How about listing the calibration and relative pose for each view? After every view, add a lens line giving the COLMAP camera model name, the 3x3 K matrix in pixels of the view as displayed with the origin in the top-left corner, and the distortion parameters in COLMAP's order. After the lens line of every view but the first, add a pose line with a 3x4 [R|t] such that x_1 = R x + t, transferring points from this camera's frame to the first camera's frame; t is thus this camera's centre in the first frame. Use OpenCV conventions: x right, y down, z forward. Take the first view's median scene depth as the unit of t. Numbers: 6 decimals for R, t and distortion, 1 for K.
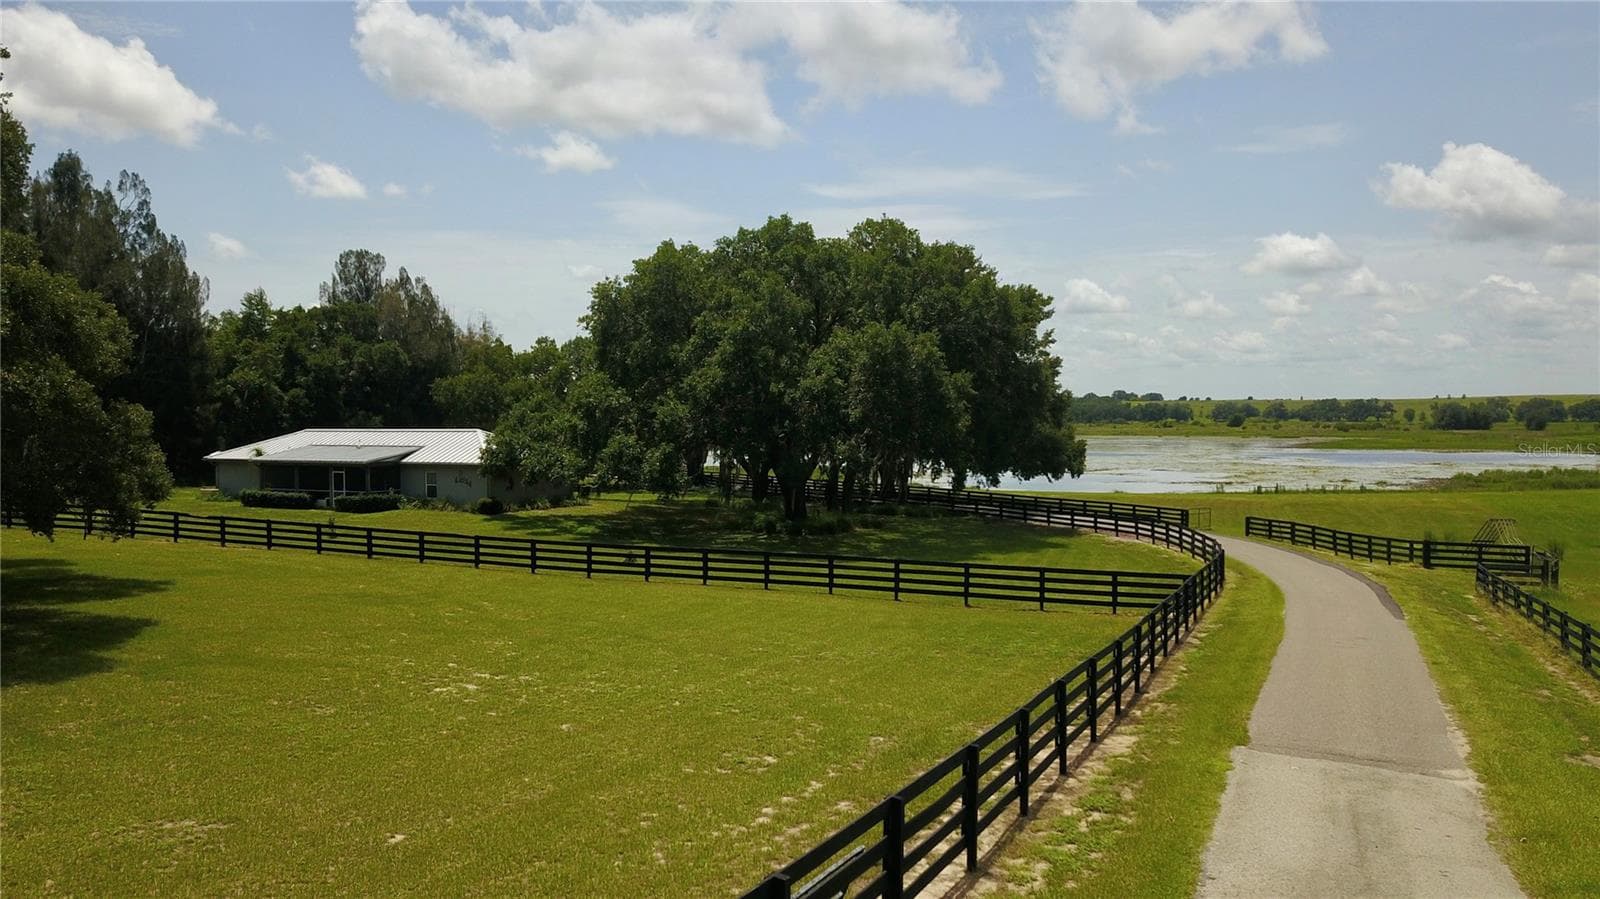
lens RADIAL K [[1200.7, 0, 790.2], [0, 1200.7, 469.5], [0, 0, 1]] dist [0.015310, -0.010419]
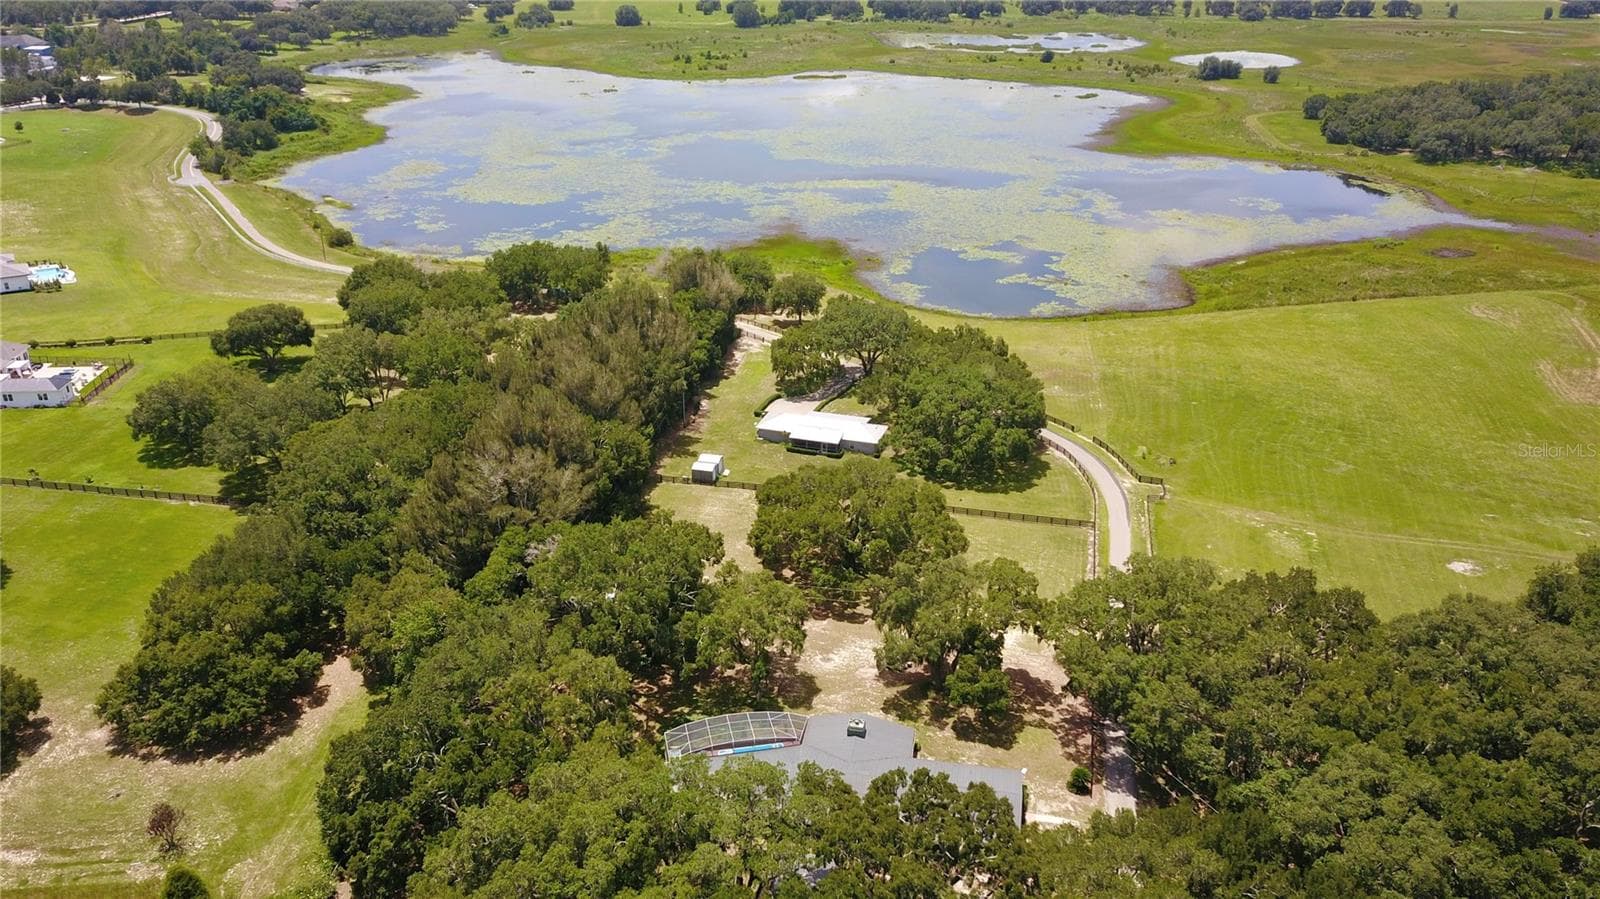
lens RADIAL K [[1200.7, 0, 800.8], [0, 1200.7, 447.7], [0, 0, 1]] dist [0.015310, -0.010419]
pose [[0.983375, -0.074919, 0.165411, -1.029869], [0.008484, 0.928882, 0.370279, -1.246190], [-0.181388, -0.362720, 0.914075, -2.013734]]
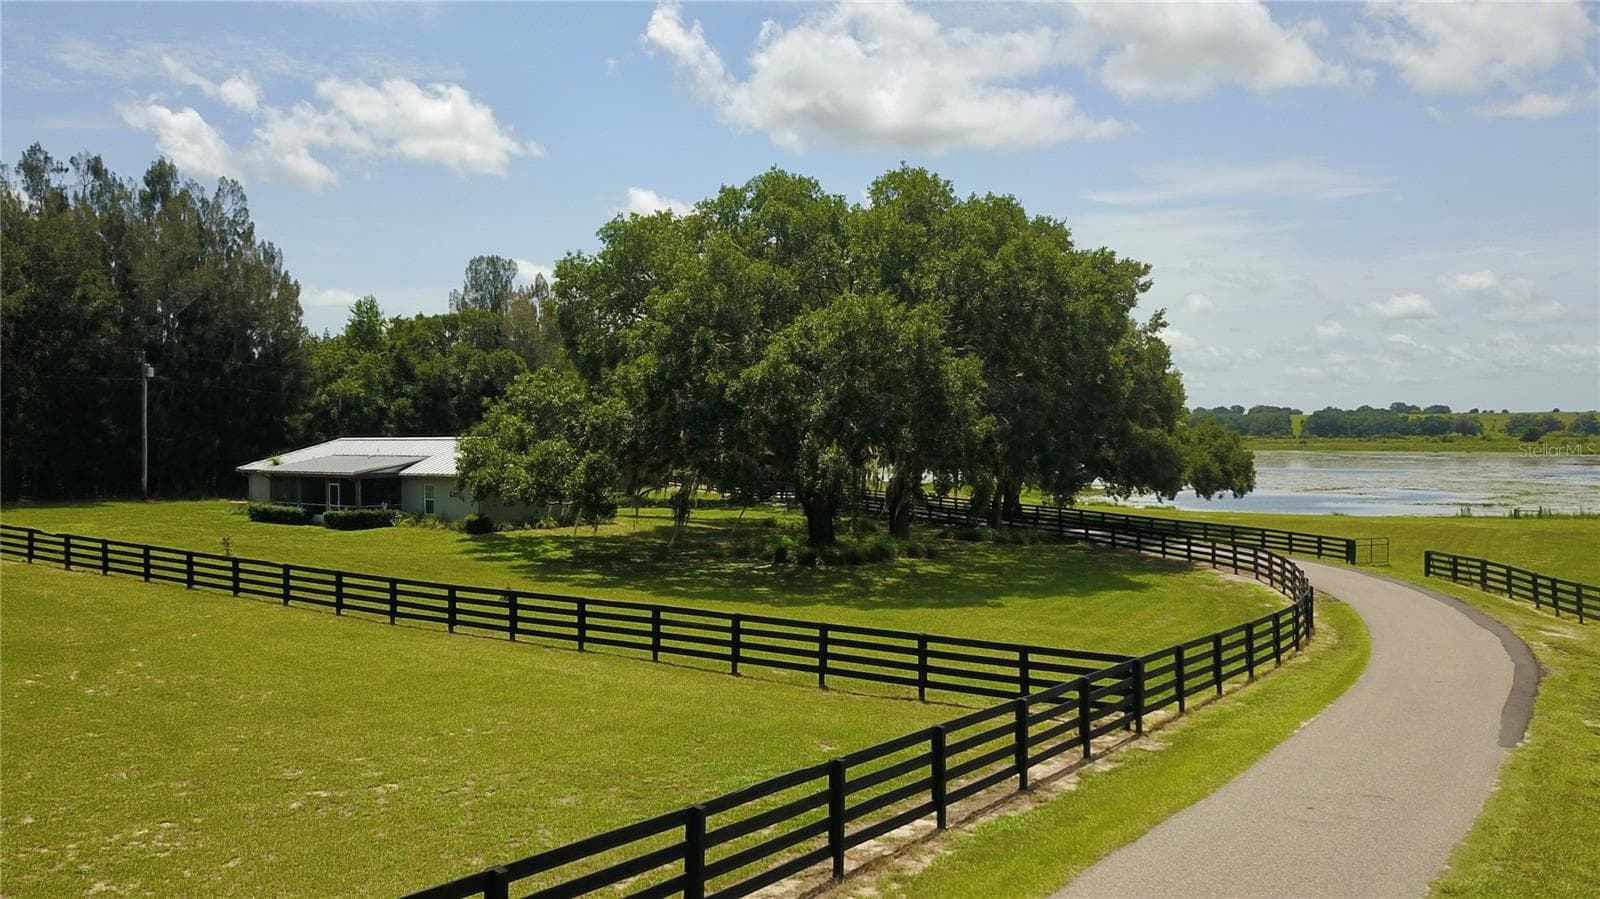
lens RADIAL K [[1200.7, 0, 803.4], [0, 1200.7, 456.7], [0, 0, 1]] dist [0.015310, -0.010419]
pose [[0.980819, 0.001441, -0.194917, 0.158412], [-0.006151, 0.999703, -0.023561, 0.000498], [0.194825, 0.024308, 0.980537, 0.200877]]
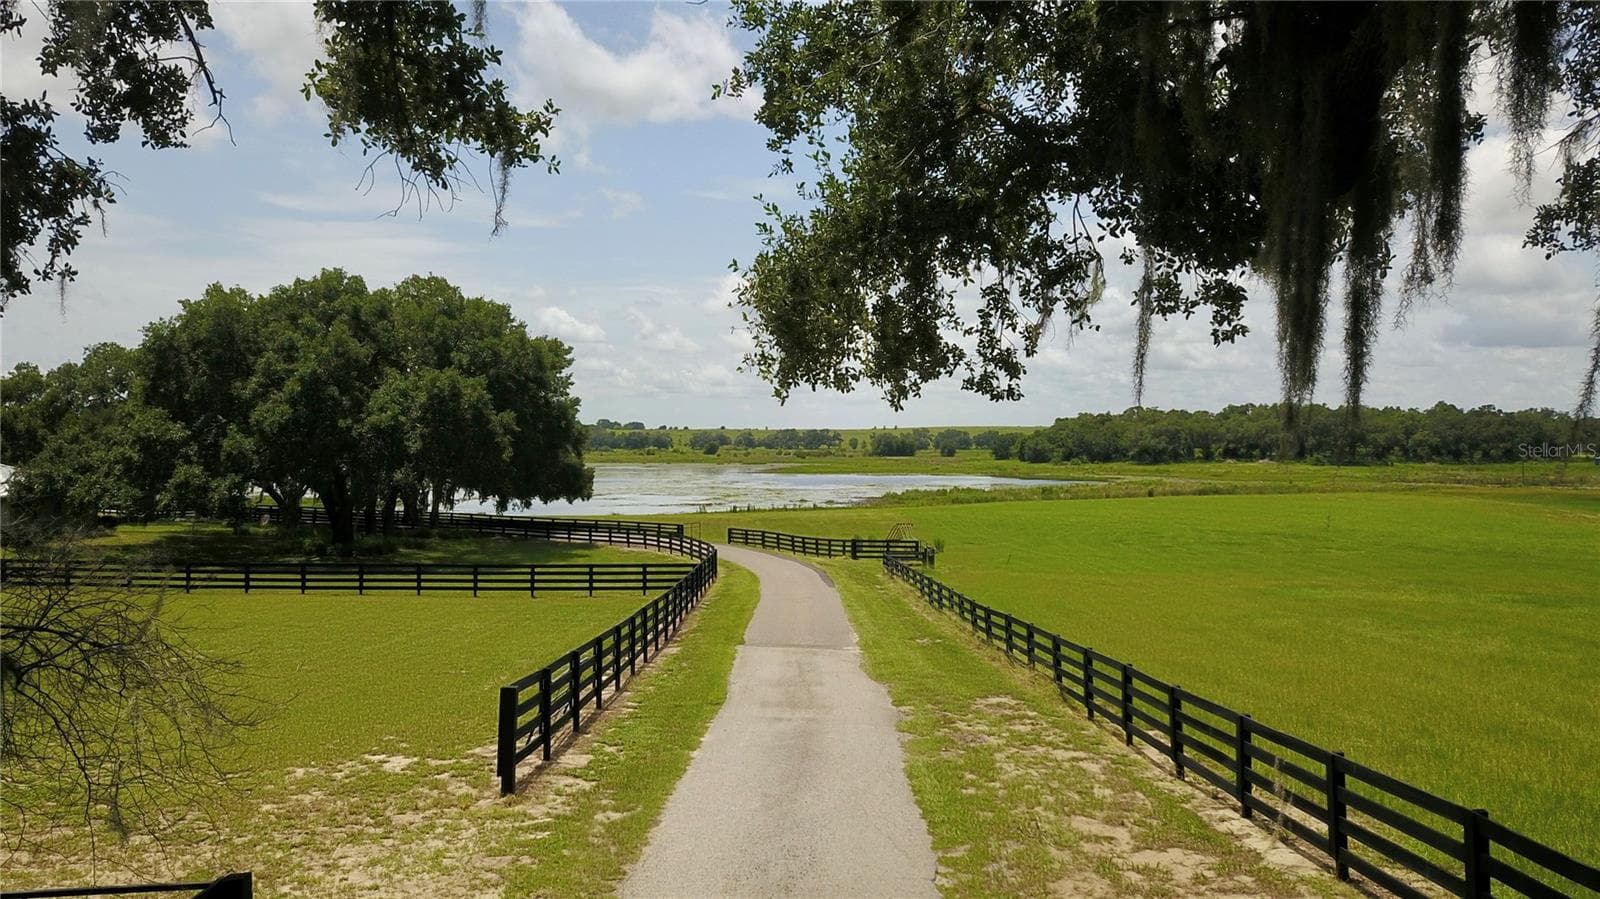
lens RADIAL K [[1200.7, 0, 796.6], [0, 1200.7, 471.5], [0, 0, 1]] dist [0.015310, -0.010419]
pose [[0.910452, -0.009527, 0.413506, -0.075465], [0.018419, 0.999677, -0.017522, 0.004085], [-0.413205, 0.023570, 0.910333, -0.174478]]
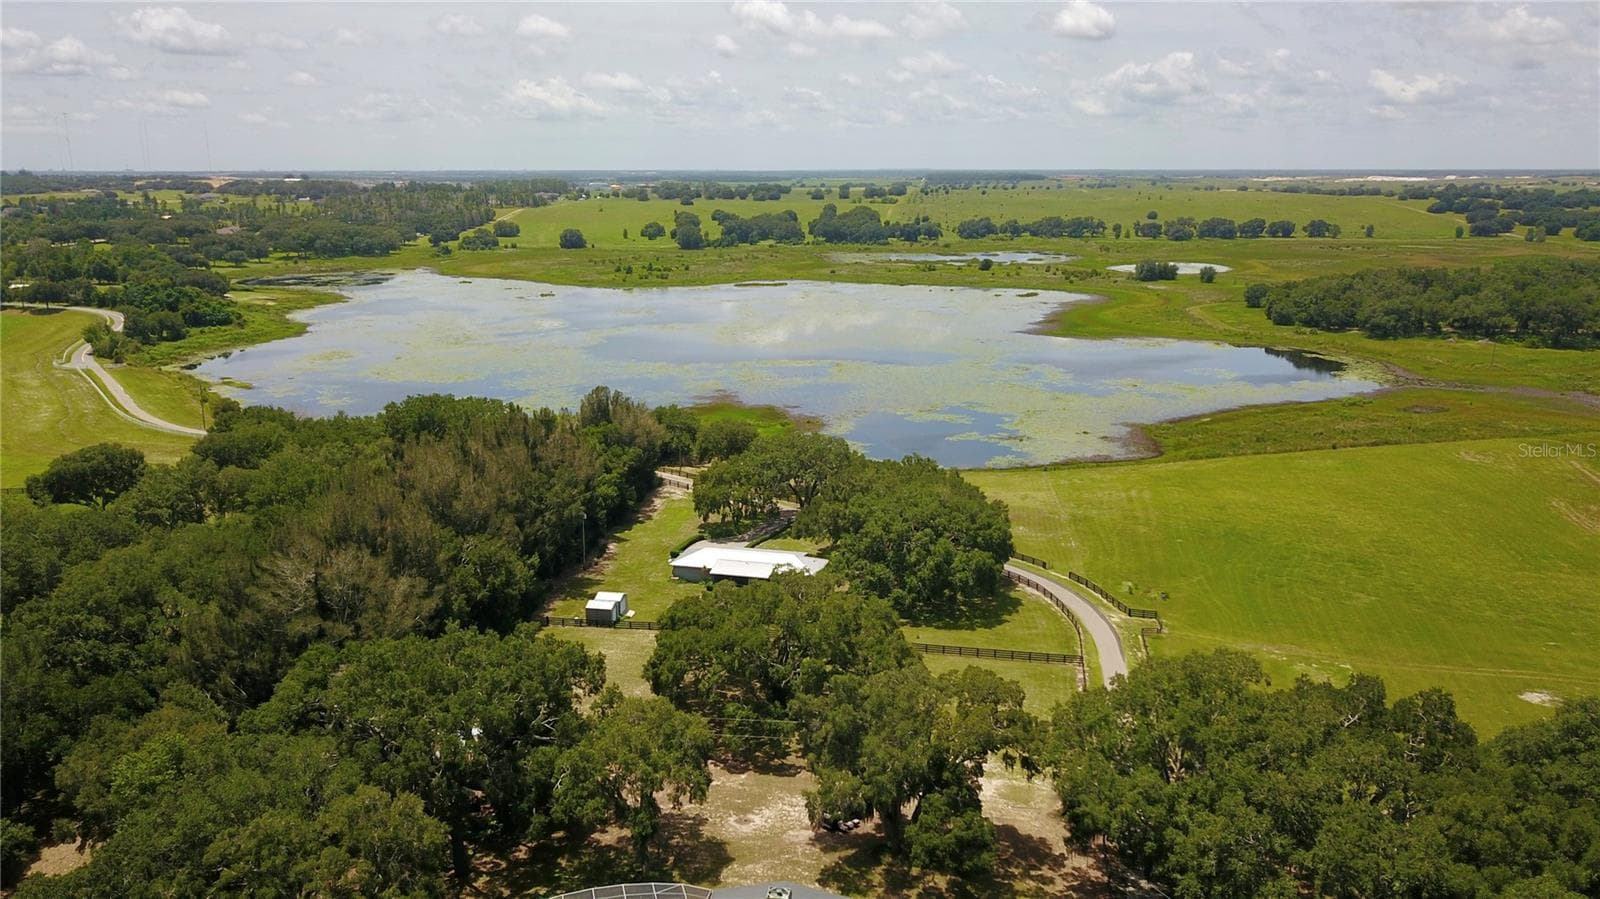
lens RADIAL K [[1200.7, 0, 800.4], [0, 1200.7, 452.9], [0, 0, 1]] dist [0.015310, -0.010419]
pose [[0.974700, -0.055561, 0.216502, -0.885783], [0.014579, 0.982353, 0.186466, -0.824405], [-0.223042, -0.178592, 0.958310, -1.603191]]
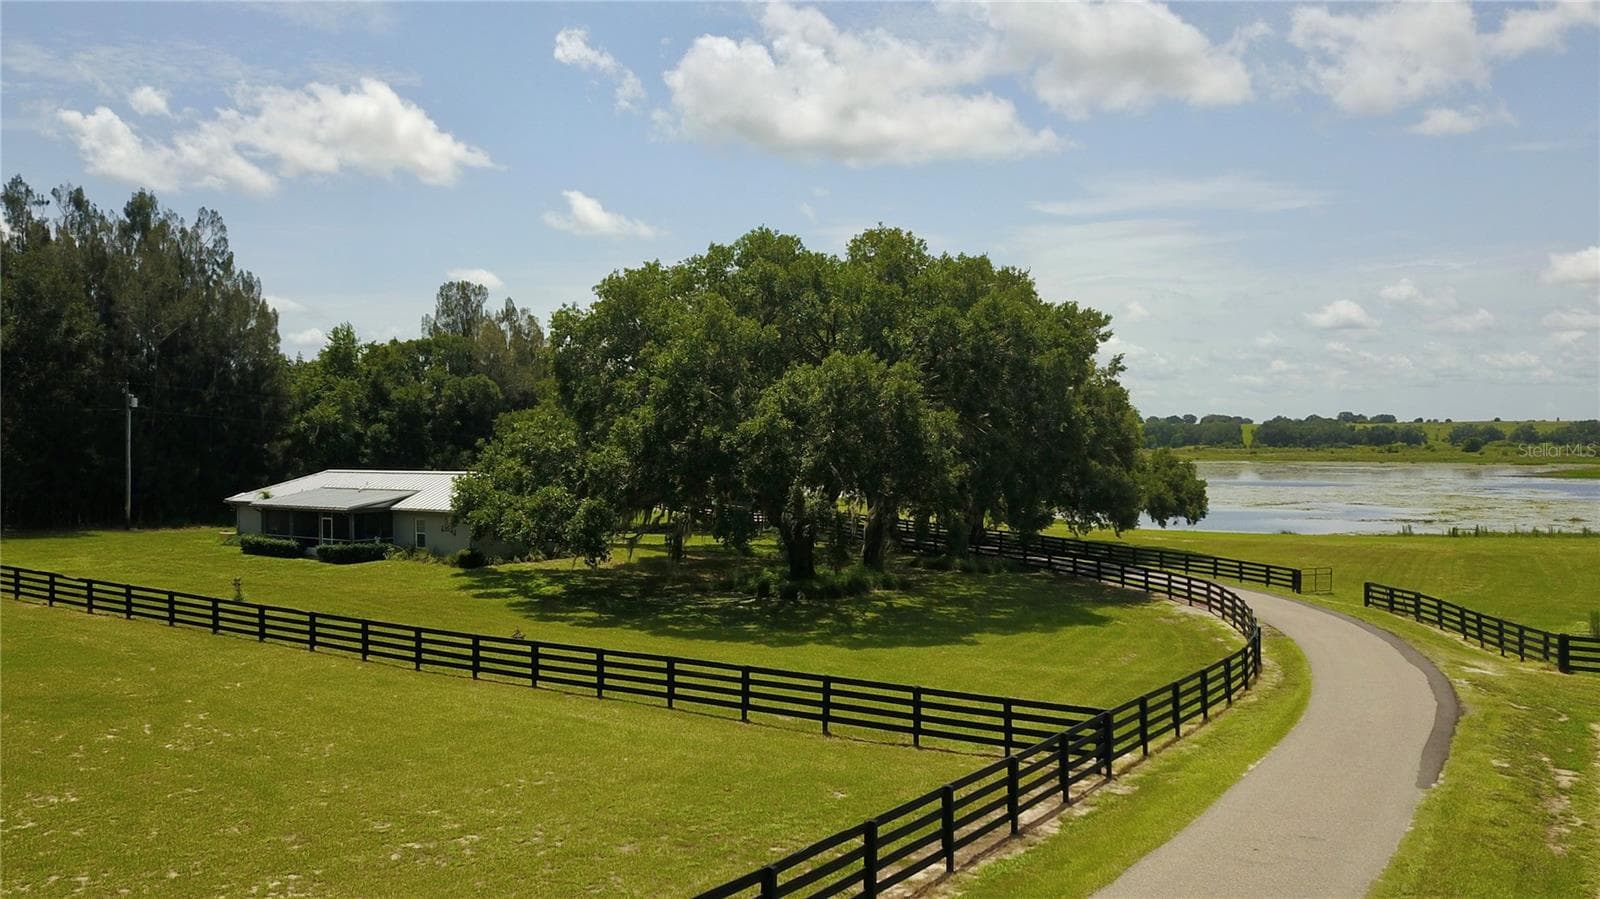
lens RADIAL K [[1200.7, 0, 801.5], [0, 1200.7, 454.5], [0, 0, 1]] dist [0.015310, -0.010419]
pose [[0.986887, -0.000727, -0.161412, 0.150044], [-0.004456, 0.999486, -0.031746, -0.021271], [0.161352, 0.032049, 0.986376, 0.151801]]
